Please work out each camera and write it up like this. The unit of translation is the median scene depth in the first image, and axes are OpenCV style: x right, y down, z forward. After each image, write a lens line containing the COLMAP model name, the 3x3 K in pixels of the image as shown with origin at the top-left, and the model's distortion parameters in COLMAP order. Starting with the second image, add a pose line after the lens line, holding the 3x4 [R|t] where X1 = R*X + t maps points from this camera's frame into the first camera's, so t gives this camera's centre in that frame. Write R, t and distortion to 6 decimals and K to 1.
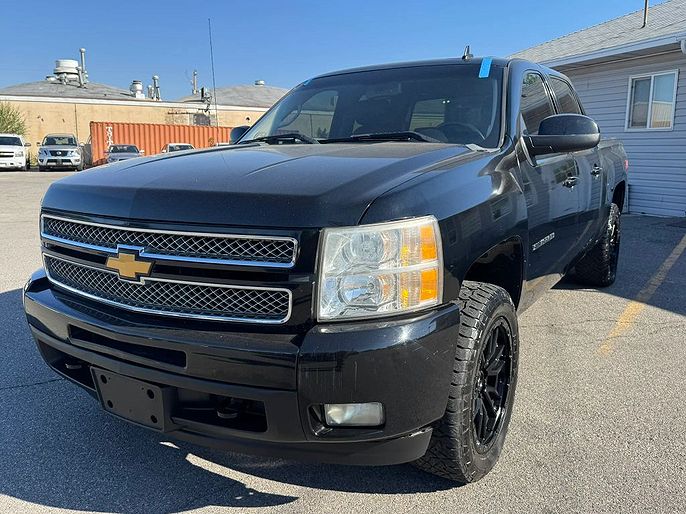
lens RADIAL K [[576.4, 0, 343.0], [0, 576.4, 257.0], [0, 0, 1]] dist [0.108243, -0.185485]
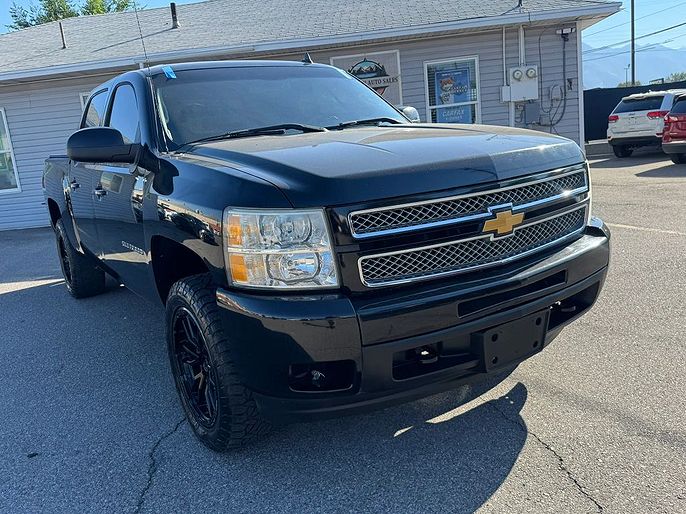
lens RADIAL K [[595.3, 0, 320.8], [0, 595.3, 257.9], [0, 0, 1]] dist [0.069366, -0.155880]
pose [[0.407110, -0.209769, 0.888965, -1.084357], [0.255096, 0.960654, 0.109862, -0.095140], [-0.877033, 0.182045, 0.444603, 0.567413]]
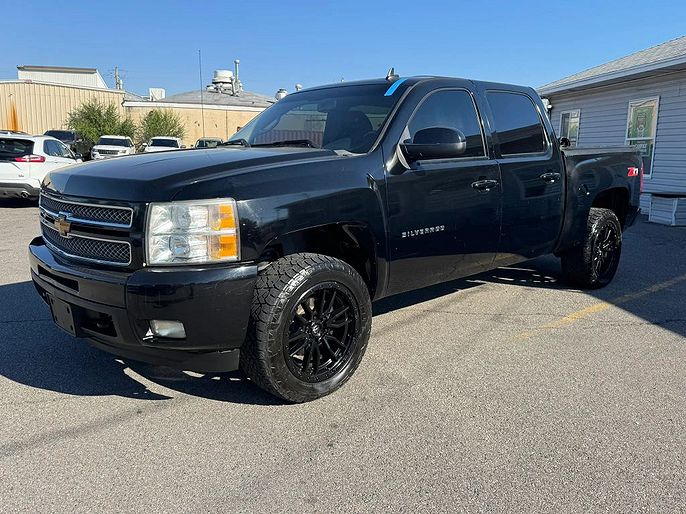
lens RADIAL K [[576.4, 0, 343.0], [0, 576.4, 257.0], [0, 0, 1]] dist [0.108243, -0.185485]
pose [[0.969614, 0.056251, -0.238085, 0.489126], [-0.057901, 0.998322, 0.000062, 0.037427], [0.237689, 0.013725, 0.971244, -0.211099]]
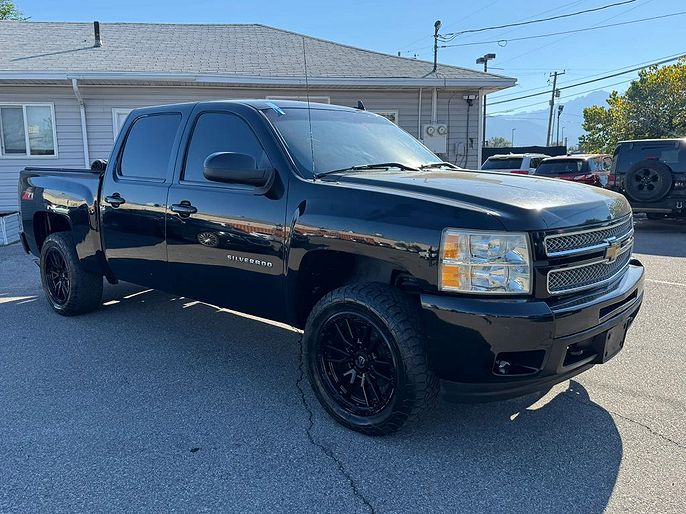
lens RADIAL K [[602.4, 0, 313.6], [0, 602.4, 256.4], [0, 0, 1]] dist [0.111501, -0.230180]
pose [[0.161641, -0.140492, 0.976798, -1.430723], [0.189365, 0.975836, 0.109017, -0.203750], [-0.968511, 0.167350, 0.184339, 1.023403]]
